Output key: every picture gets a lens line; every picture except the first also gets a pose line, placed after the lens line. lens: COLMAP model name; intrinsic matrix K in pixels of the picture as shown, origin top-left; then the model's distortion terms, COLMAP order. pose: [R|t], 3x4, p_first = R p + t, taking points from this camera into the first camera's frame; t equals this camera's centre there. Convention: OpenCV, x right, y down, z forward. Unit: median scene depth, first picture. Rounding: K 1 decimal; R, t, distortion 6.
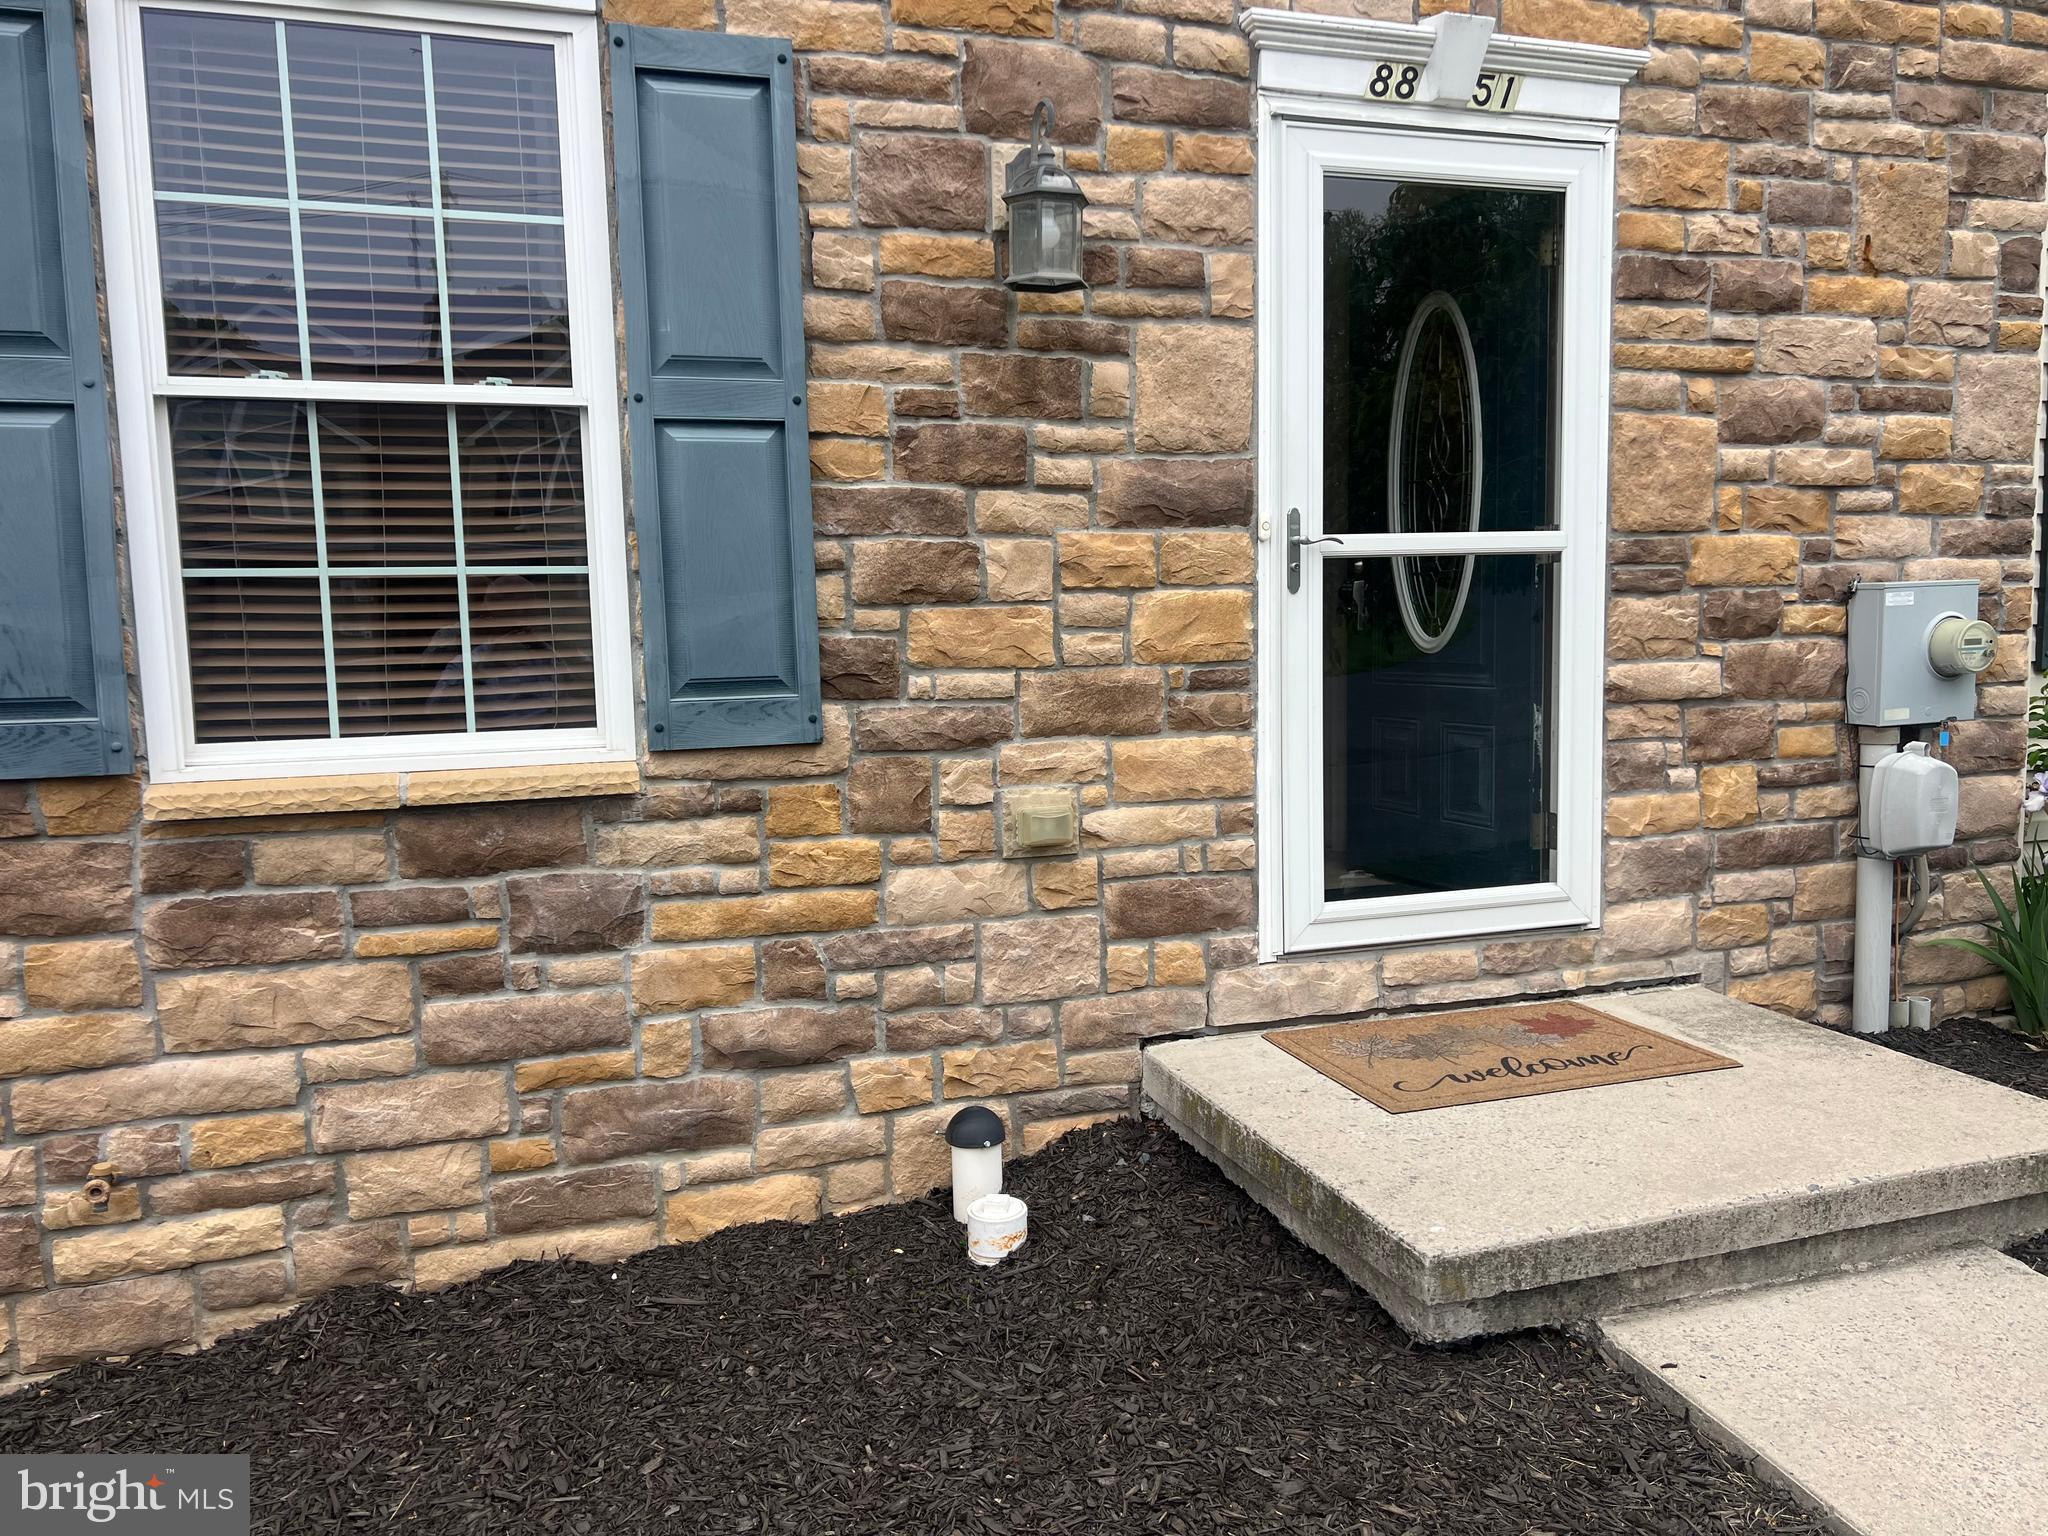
lens RADIAL K [[1530.7, 0, 1036.3], [0, 1530.7, 784.2], [0, 0, 1]] dist [0.064951, -0.074401]
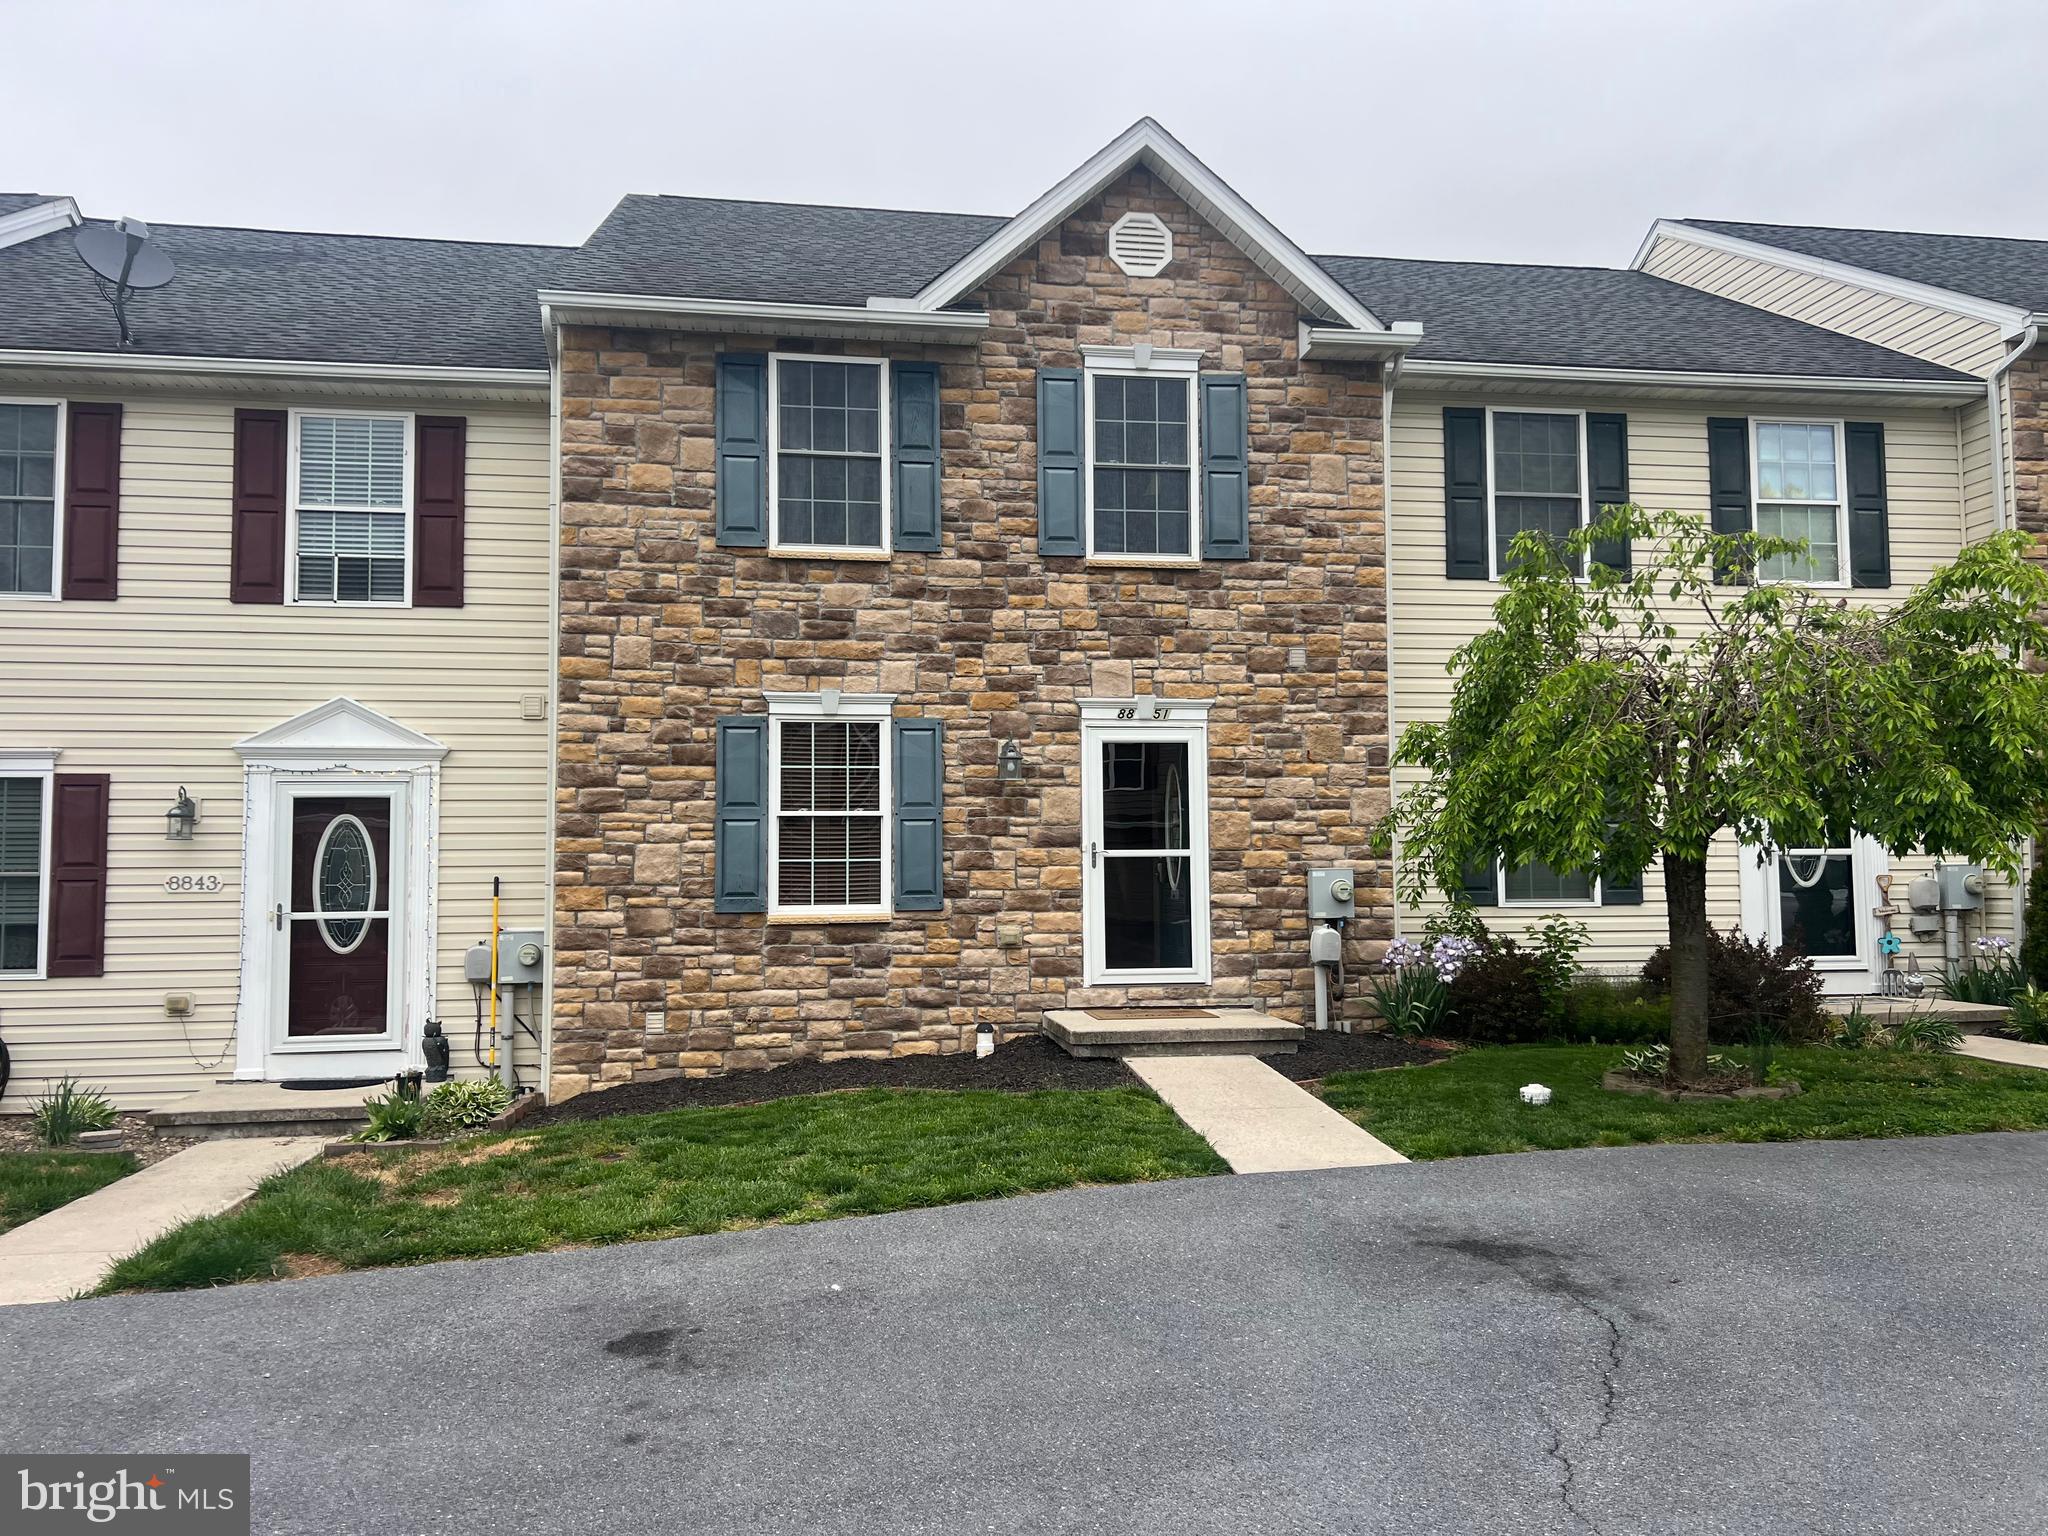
lens RADIAL K [[1530.7, 0, 1023.2], [0, 1530.7, 773.6], [0, 0, 1]] dist [0.064951, -0.074401]
pose [[0.985087, 0.003572, -0.172023, 0.592328], [-0.033293, 0.984847, -0.170200, 0.236123], [0.168808, 0.173389, 0.970278, -2.225504]]
